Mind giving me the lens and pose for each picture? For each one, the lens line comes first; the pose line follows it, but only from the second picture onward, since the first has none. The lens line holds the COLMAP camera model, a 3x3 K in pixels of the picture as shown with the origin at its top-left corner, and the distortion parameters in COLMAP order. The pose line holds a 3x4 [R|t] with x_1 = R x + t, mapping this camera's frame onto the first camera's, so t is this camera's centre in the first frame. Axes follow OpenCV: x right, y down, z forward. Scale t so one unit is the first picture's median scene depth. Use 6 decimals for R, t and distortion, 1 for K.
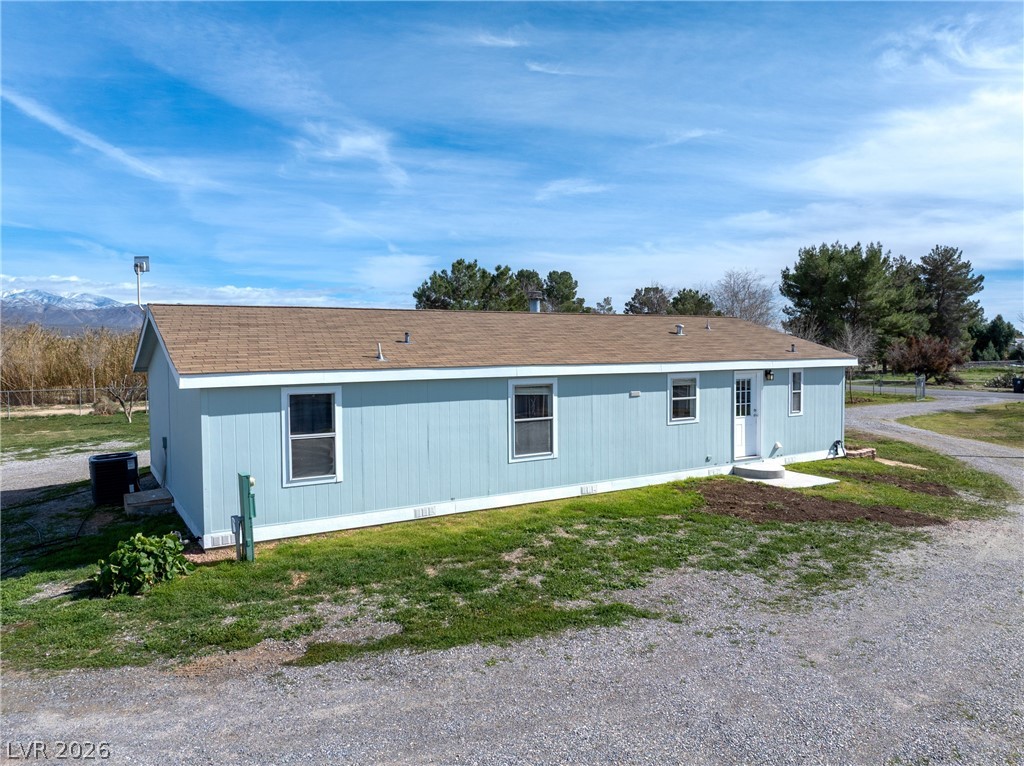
lens RADIAL K [[712.7, 0, 528.9], [0, 712.7, 380.9], [0, 0, 1]] dist [-0.053686, 0.023534]
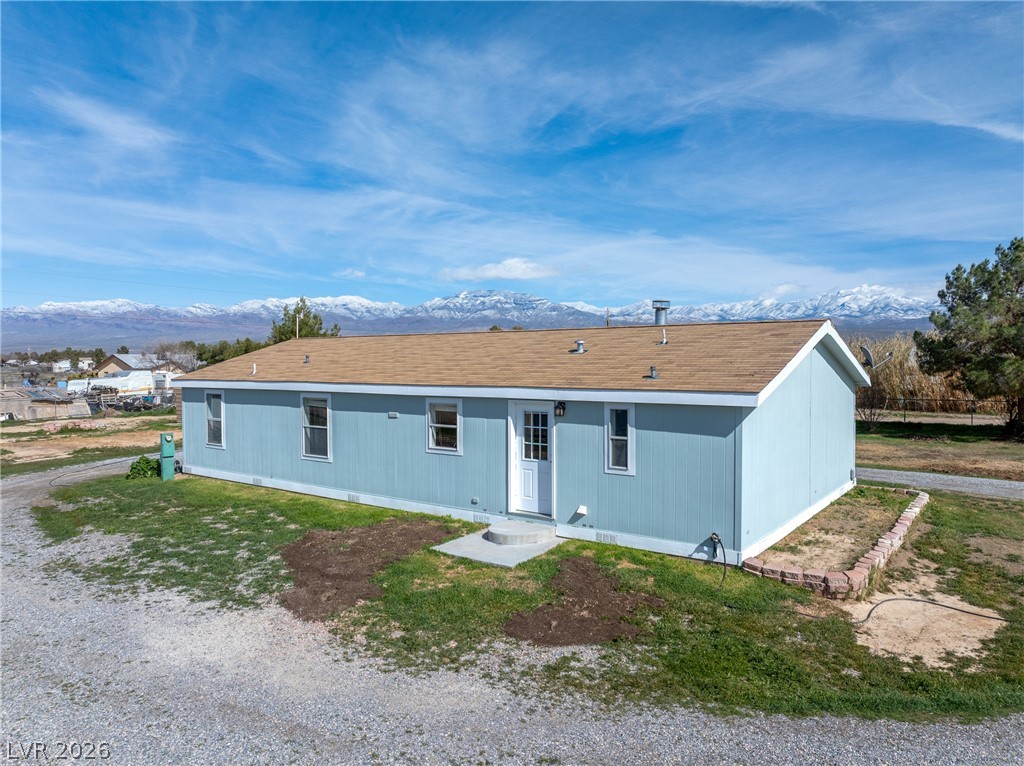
lens RADIAL K [[712.7, 0, 528.9], [0, 712.7, 380.9], [0, 0, 1]] dist [-0.053686, 0.023534]
pose [[0.384634, 0.024935, -0.922732, 1.082258], [-0.052188, 0.998624, 0.005232, -0.042008], [0.921593, 0.046143, 0.385406, 0.746867]]
